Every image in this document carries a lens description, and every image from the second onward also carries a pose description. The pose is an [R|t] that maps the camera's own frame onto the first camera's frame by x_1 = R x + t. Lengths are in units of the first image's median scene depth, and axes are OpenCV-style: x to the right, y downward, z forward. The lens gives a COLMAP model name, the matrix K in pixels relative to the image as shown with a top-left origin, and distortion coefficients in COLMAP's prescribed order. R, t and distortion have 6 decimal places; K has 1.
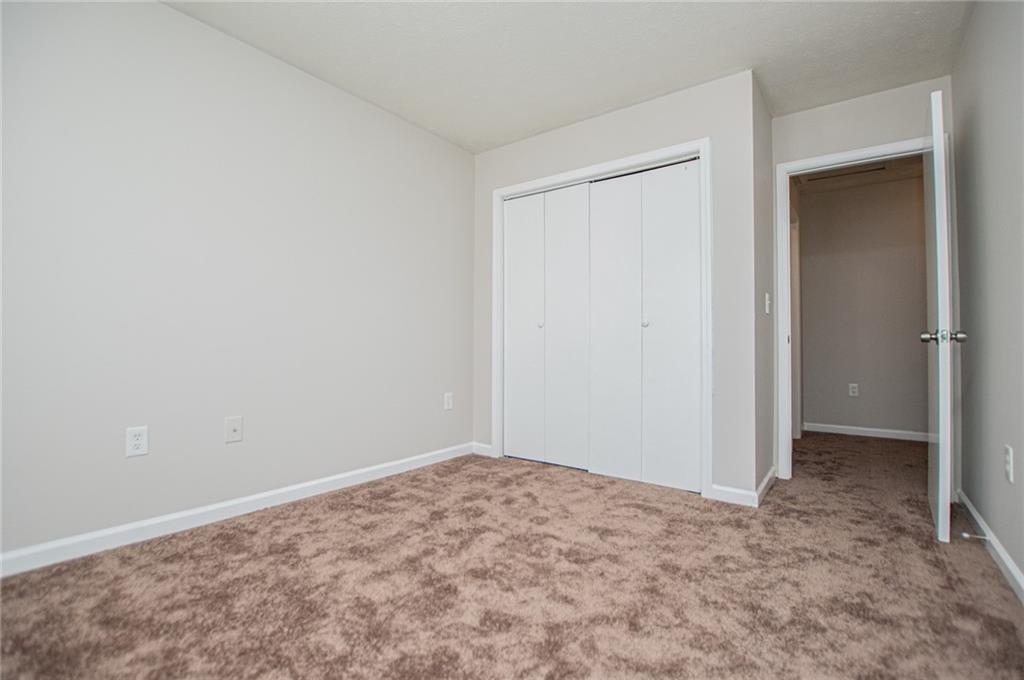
lens RADIAL K [[452.0, 0, 517.1], [0, 452.0, 338.8], [0, 0, 1]] dist [-0.027679, 0.001783]
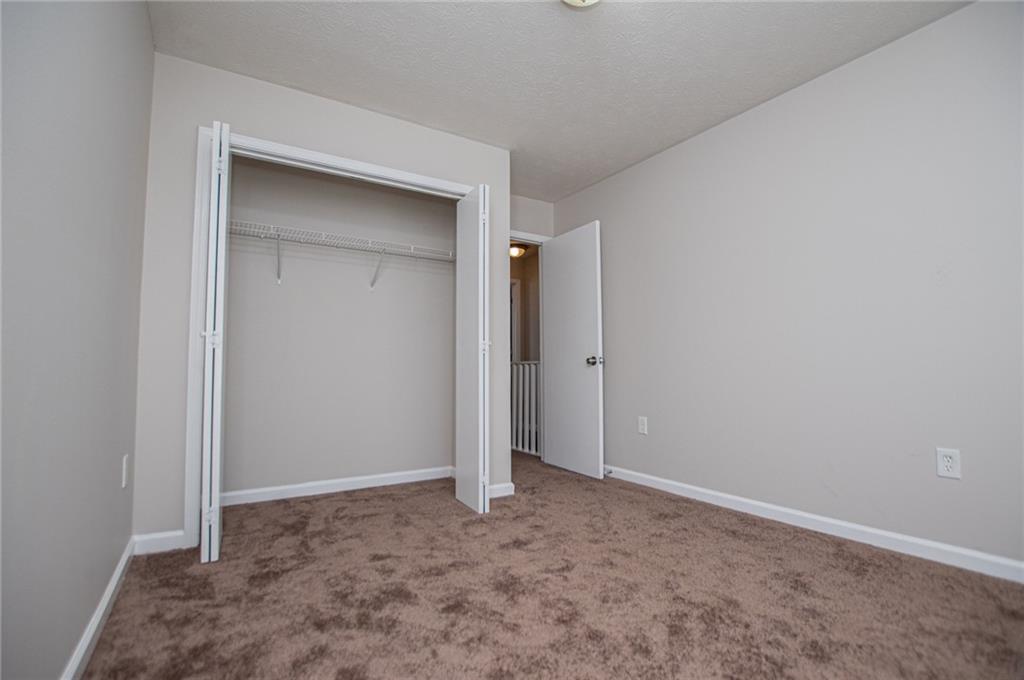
lens RADIAL K [[452.0, 0, 517.1], [0, 452.0, 338.8], [0, 0, 1]] dist [-0.027679, 0.001783]
pose [[0.383158, 0.053536, 0.922130, -0.718272], [-0.004359, 0.998413, -0.056154, 0.013303], [-0.923673, 0.017496, 0.382783, 0.548285]]
